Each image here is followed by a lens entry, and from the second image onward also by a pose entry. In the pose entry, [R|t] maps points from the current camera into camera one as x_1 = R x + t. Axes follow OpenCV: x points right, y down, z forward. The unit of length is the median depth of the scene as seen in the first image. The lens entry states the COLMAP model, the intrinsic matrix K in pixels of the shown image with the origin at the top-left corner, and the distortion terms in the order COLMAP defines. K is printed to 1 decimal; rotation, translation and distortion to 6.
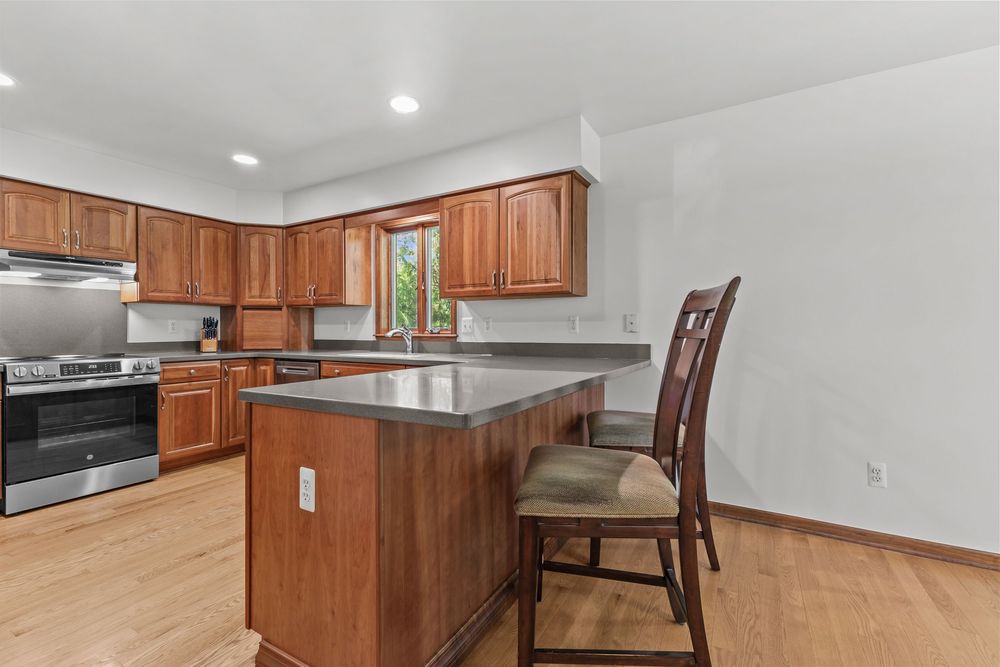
lens RADIAL K [[434.1, 0, 502.0], [0, 434.1, 330.1], [0, 0, 1]] dist [0.014661, -0.002308]
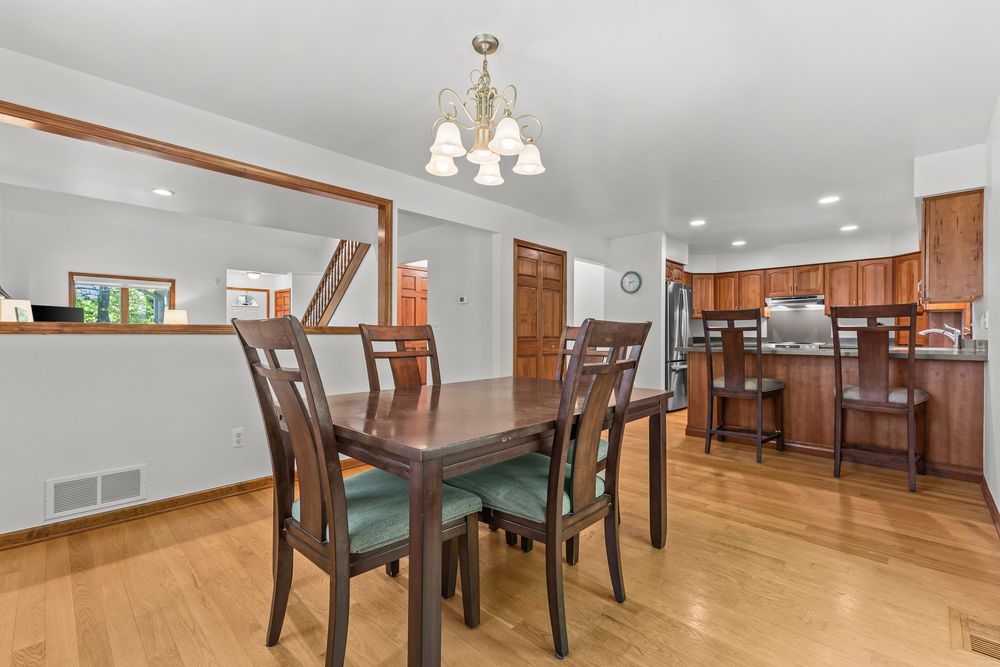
lens RADIAL K [[434.1, 0, 497.7], [0, 434.1, 330.8], [0, 0, 1]] dist [0.014661, -0.002308]
pose [[-0.244185, -0.006379, -0.969708, 1.285976], [-0.008252, 0.999956, -0.004500, 0.021482], [0.969693, 0.006903, -0.244227, 0.097210]]
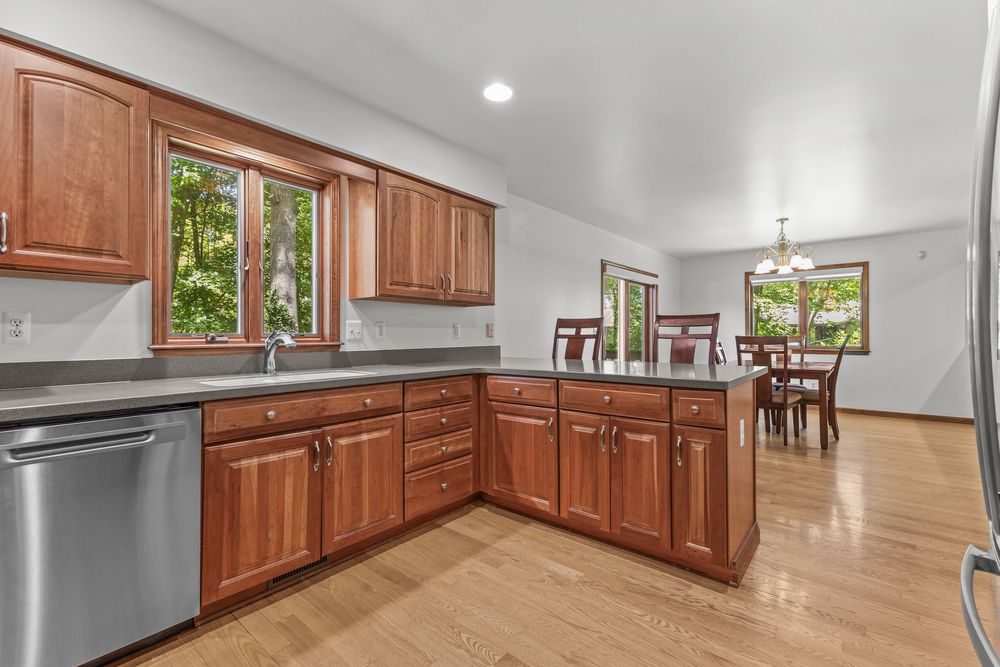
lens RADIAL K [[434.1, 0, 503.2], [0, 434.1, 336.1], [0, 0, 1]] dist [0.014661, -0.002308]
pose [[0.161023, 0.000919, 0.986950, -0.807903], [0.006411, 0.999977, -0.001977, 0.003159], [-0.986930, 0.006646, 0.161014, 0.597804]]
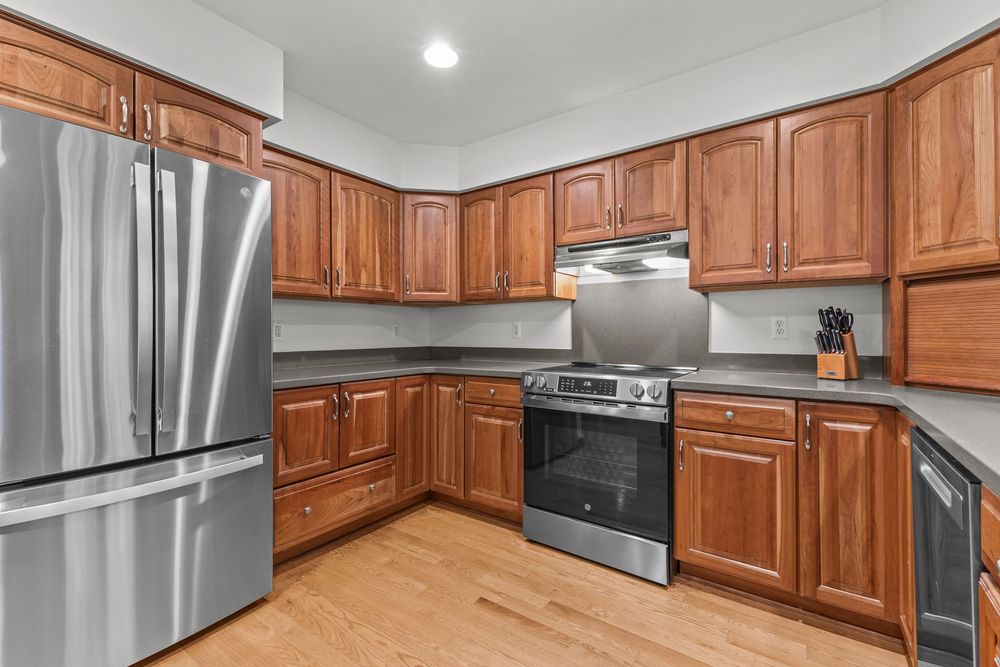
lens RADIAL K [[434.1, 0, 501.2], [0, 434.1, 331.4], [0, 0, 1]] dist [0.014661, -0.002308]
pose [[-0.087774, 0.000004, -0.996140, -0.167767], [-0.001706, 0.999999, 0.000154, -0.002928], [0.996139, 0.001713, -0.087773, 0.757976]]
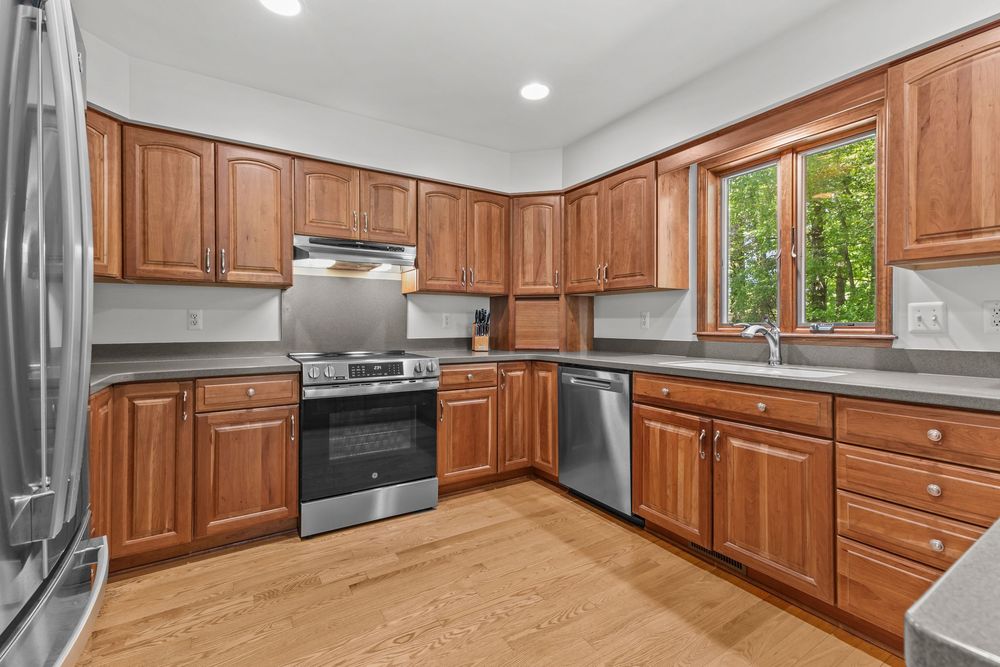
lens RADIAL K [[434.1, 0, 499.6], [0, 434.1, 323.8], [0, 0, 1]] dist [0.014661, -0.002308]
pose [[0.886744, 0.002152, -0.462256, -0.282676], [-0.004572, 0.999981, -0.004116, 0.001349], [0.462238, 0.005763, 0.886737, 0.306505]]
